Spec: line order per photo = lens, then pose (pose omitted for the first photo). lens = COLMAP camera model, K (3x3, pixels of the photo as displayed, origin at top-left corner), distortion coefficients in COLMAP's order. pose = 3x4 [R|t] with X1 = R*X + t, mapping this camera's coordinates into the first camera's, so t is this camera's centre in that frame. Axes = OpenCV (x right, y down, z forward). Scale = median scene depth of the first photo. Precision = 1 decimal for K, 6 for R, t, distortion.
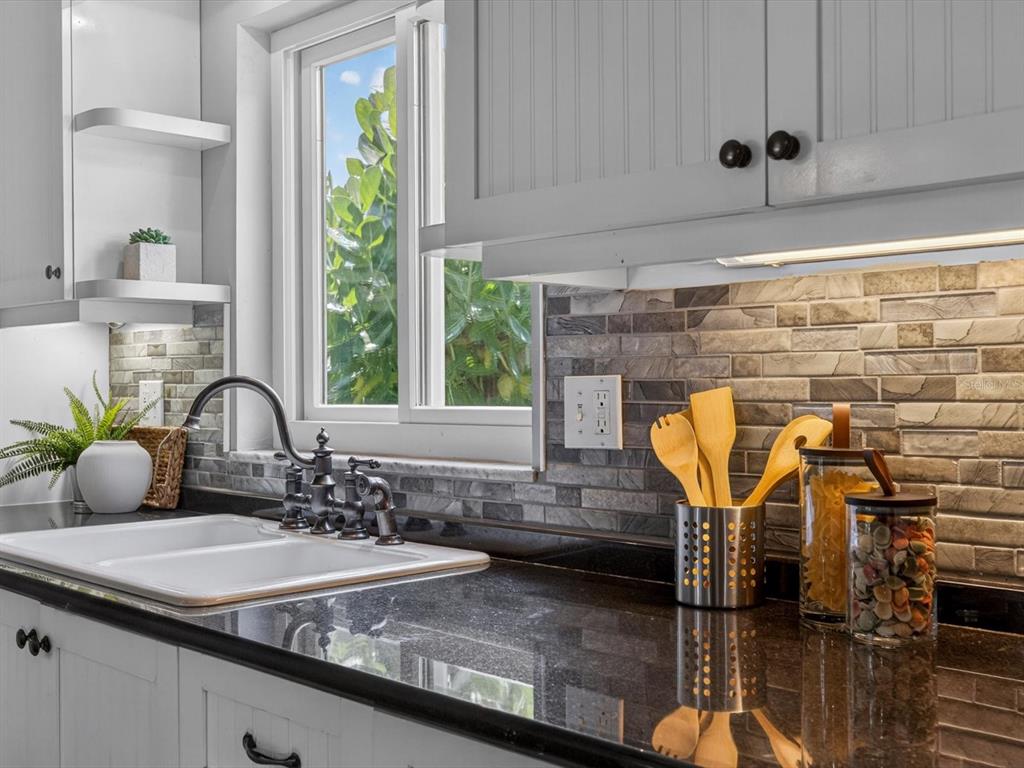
lens RADIAL K [[1180.0, 0, 510.8], [0, 1180.0, 384.7], [0, 0, 1]] dist [-0.005254, 0.000000]
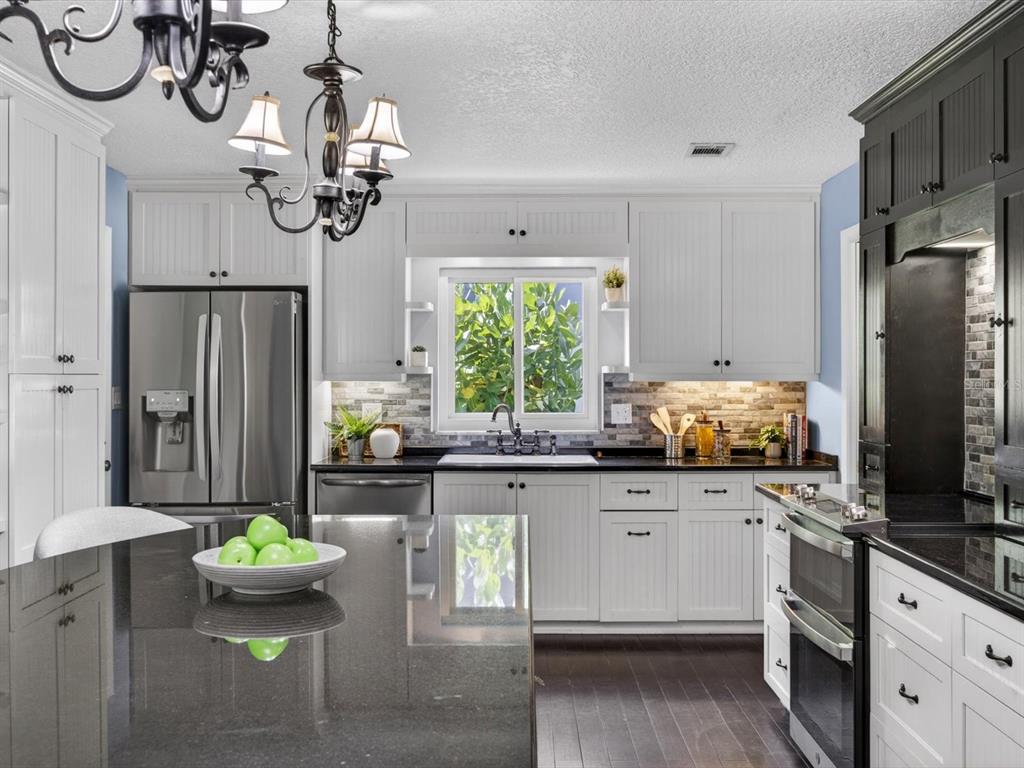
lens RADIAL K [[1079.0, 0, 518.9], [0, 1079.0, 389.2], [0, 0, 1]] dist [-0.107723, 0.000000]
pose [[0.699409, -0.001188, 0.714721, -2.609116], [-0.003755, 0.999979, 0.005336, -0.071636], [-0.714712, -0.006416, 0.699390, -1.146684]]
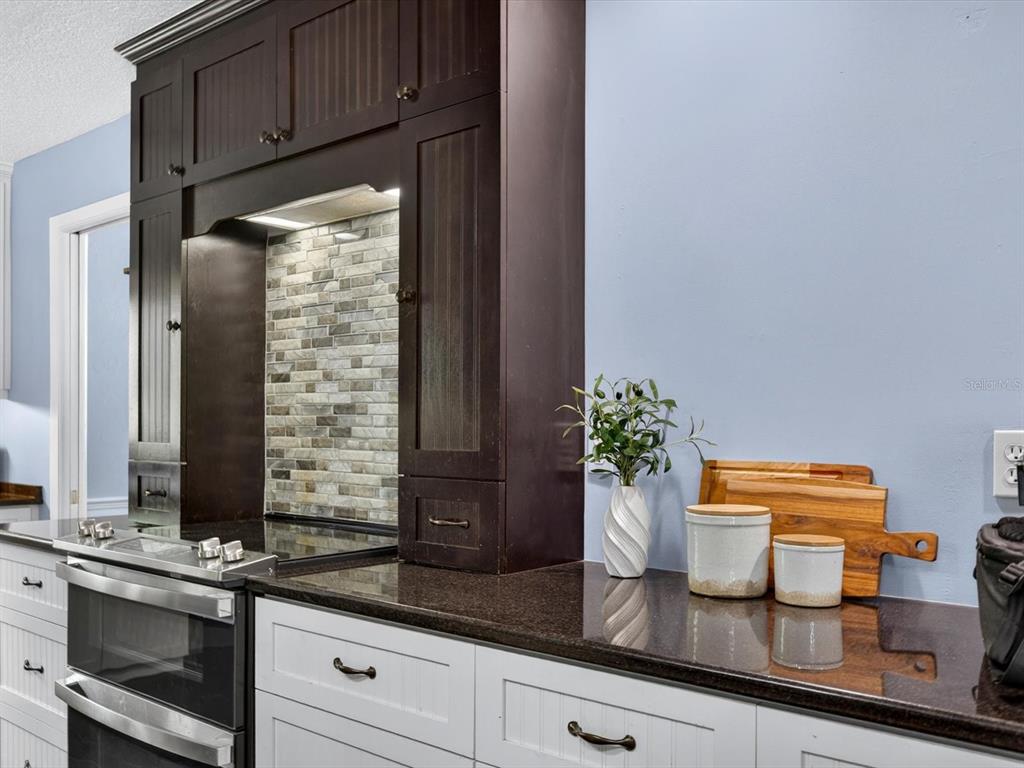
lens RADIAL K [[949.5, 0, 458.8], [0, 949.5, 407.8], [0, 0, 1]] dist [0.024413, 0.000000]
pose [[-0.065372, 0.020982, 0.997640, -2.113794], [-0.001166, 0.999777, -0.021104, -0.007698], [-0.997860, -0.002543, -0.065333, -0.516174]]
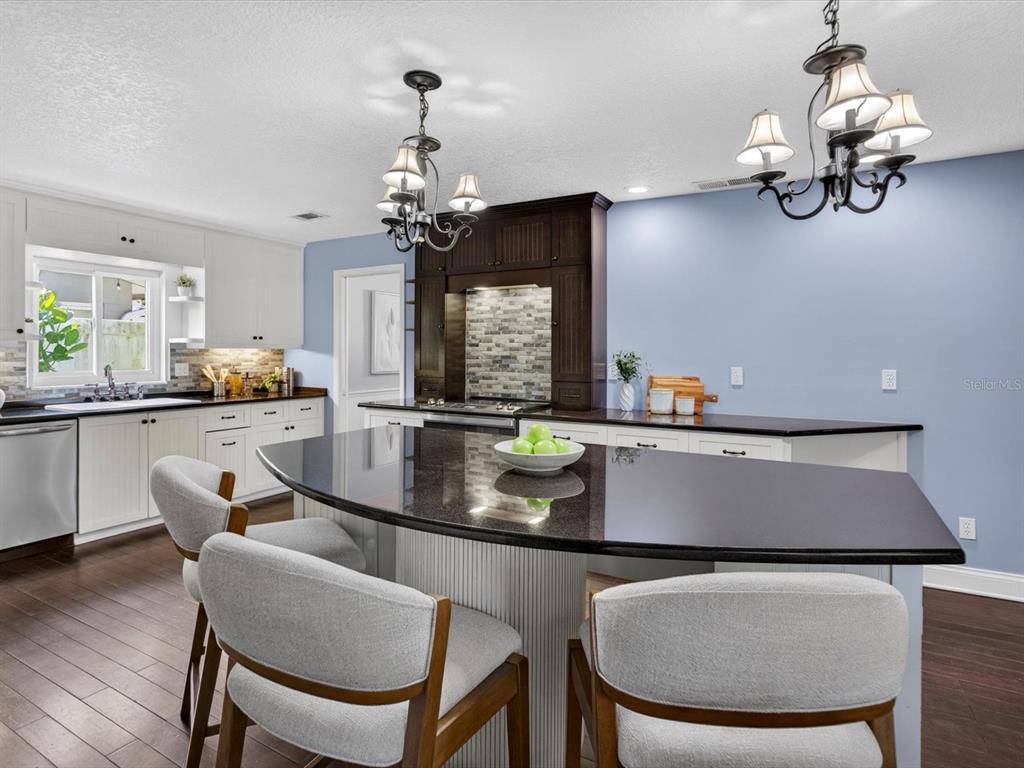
lens RADIAL K [[552.0, 0, 502.7], [0, 552.0, 356.5], [0, 0, 1]] dist [-0.005064, -0.001316]
pose [[-0.267413, -0.001595, 0.963581, -2.921475], [-0.001394, 0.999998, 0.001269, -0.045291], [-0.963581, -0.001004, -0.267415, 0.232782]]
